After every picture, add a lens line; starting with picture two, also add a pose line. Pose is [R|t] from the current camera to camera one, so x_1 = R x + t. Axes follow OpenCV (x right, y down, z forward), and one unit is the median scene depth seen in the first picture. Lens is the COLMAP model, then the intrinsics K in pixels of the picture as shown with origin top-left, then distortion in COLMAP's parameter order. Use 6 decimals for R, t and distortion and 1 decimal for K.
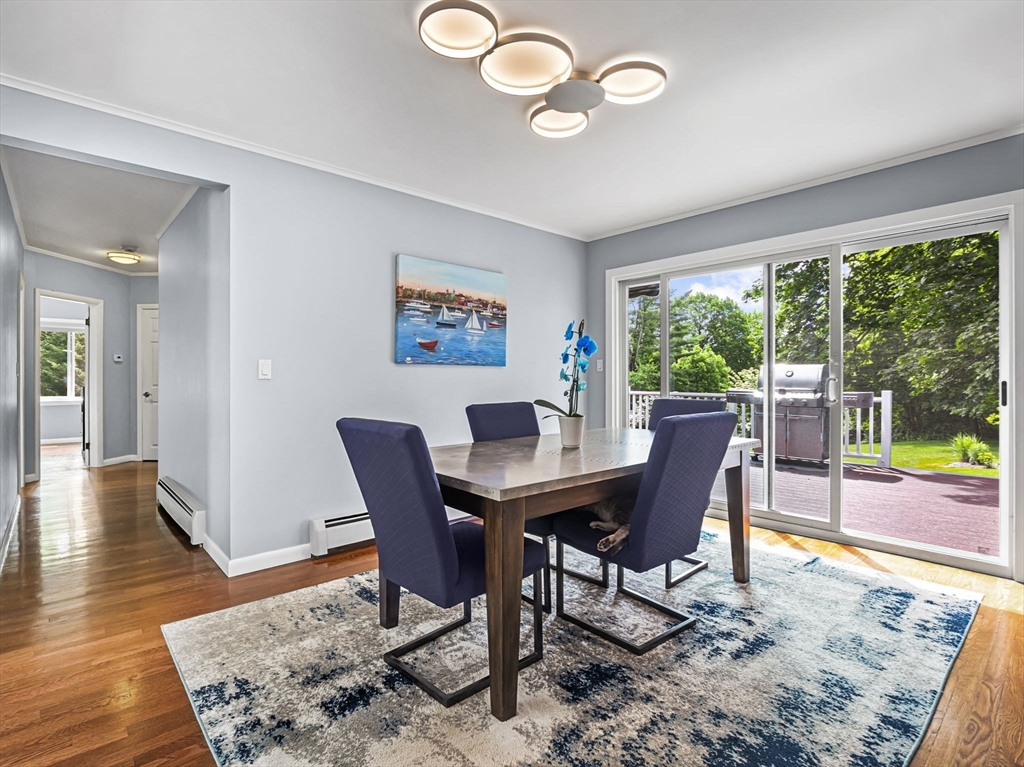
lens RADIAL K [[516.5, 0, 504.9], [0, 516.5, 378.2], [0, 0, 1]] dist [-0.003497, -0.000534]
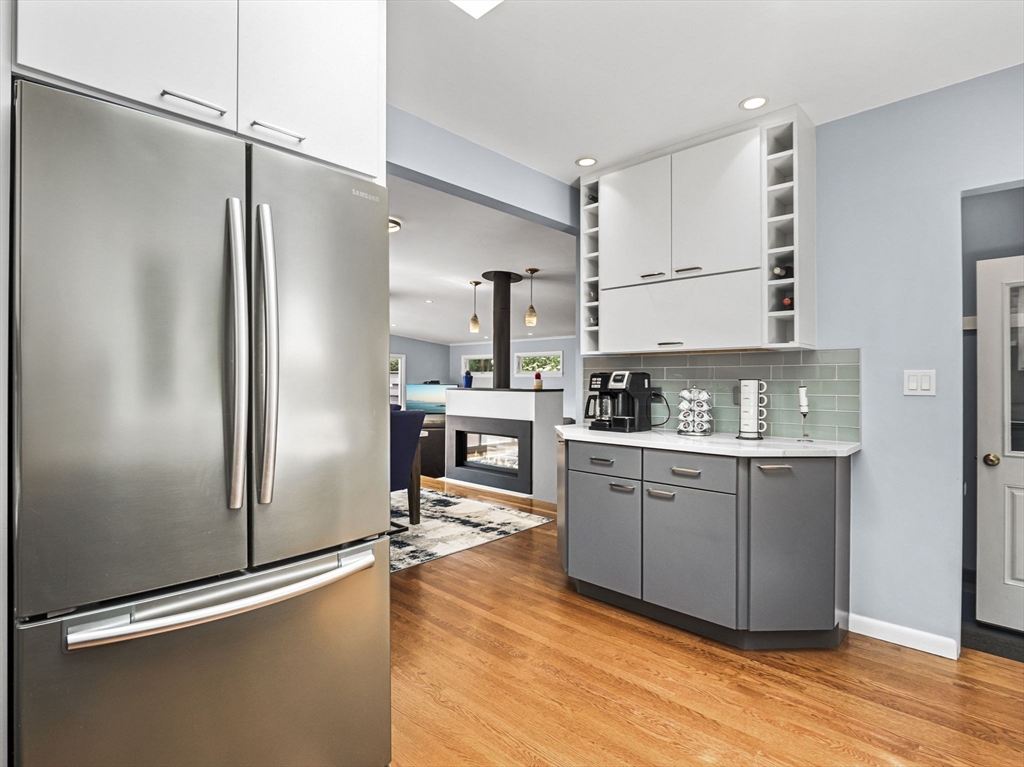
lens RADIAL K [[516.5, 0, 504.9], [0, 516.5, 378.2], [0, 0, 1]] dist [-0.003497, -0.000534]
pose [[-0.086523, 0.003088, 0.996245, -1.666271], [-0.002875, 0.999990, -0.003349, -0.032815], [-0.996246, -0.003154, -0.086513, 0.511686]]
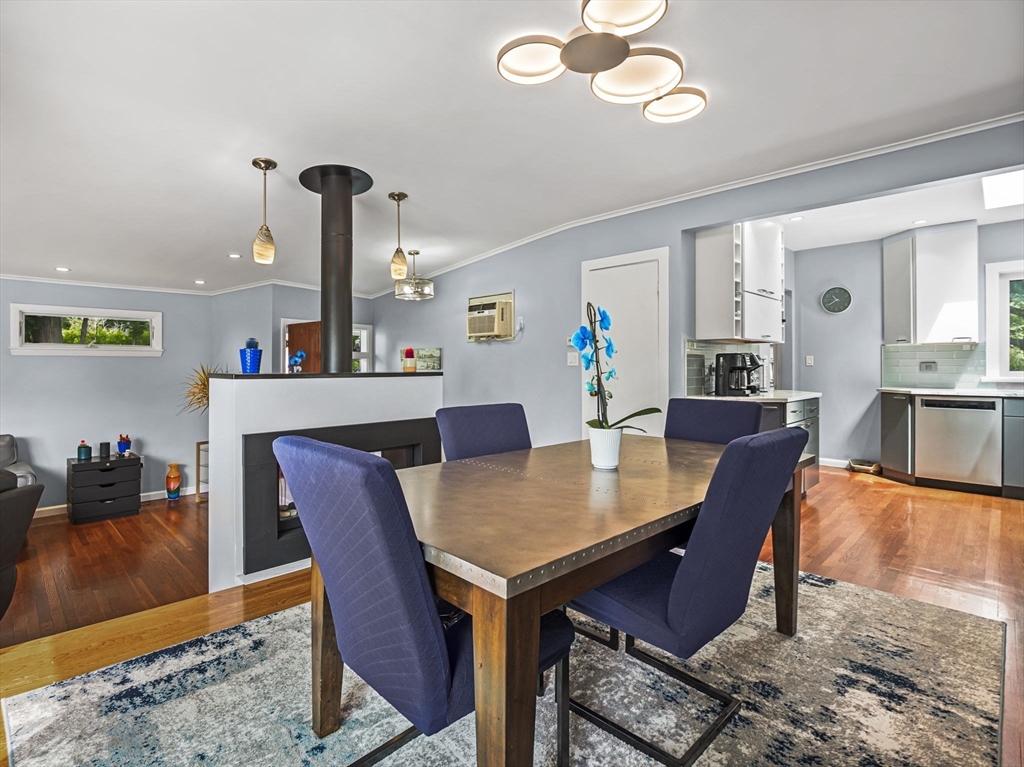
lens RADIAL K [[516.6, 0, 515.3], [0, 516.6, 367.4], [0, 0, 1]] dist [-0.003169, -0.000490]
pose [[-0.996887, 0.002873, -0.078790, 0.311344], [0.002445, 0.999982, 0.005521, -0.016219], [0.078804, 0.005311, -0.996876, 1.701601]]
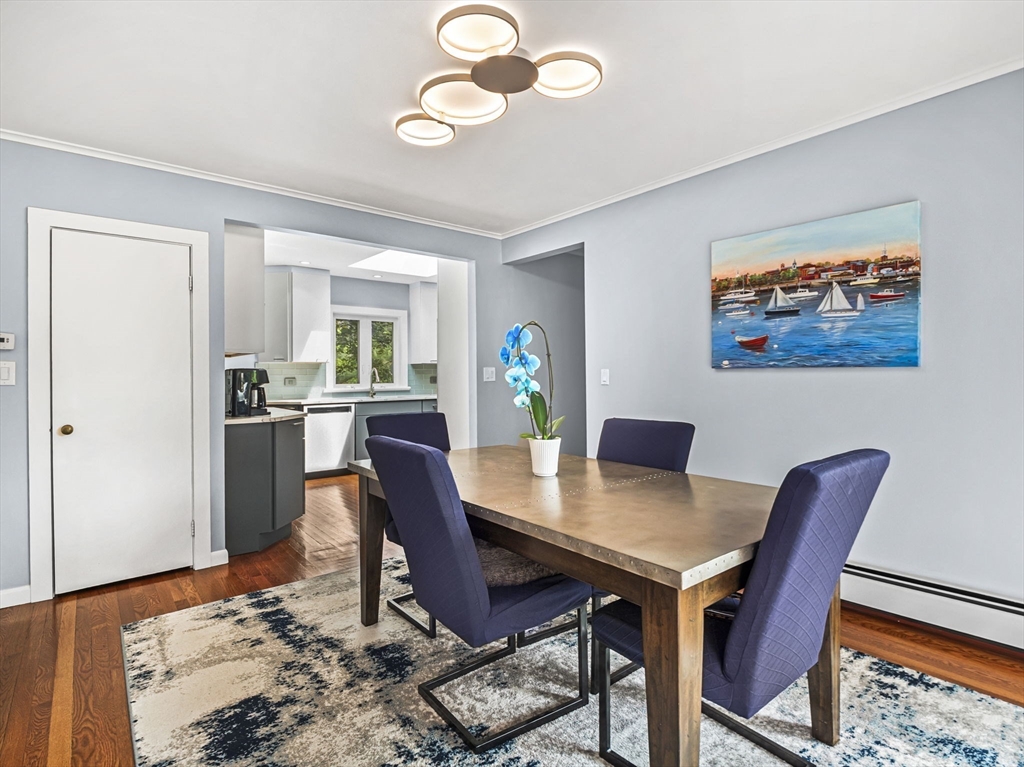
lens RADIAL K [[516.5, 0, 504.9], [0, 516.5, 378.2], [0, 0, 1]] dist [-0.003497, -0.000534]
pose [[-0.044119, 0.005963, -0.999008, 0.932662], [0.006363, 0.999964, 0.005688, -0.026382], [0.999006, -0.006105, -0.044155, 0.947414]]
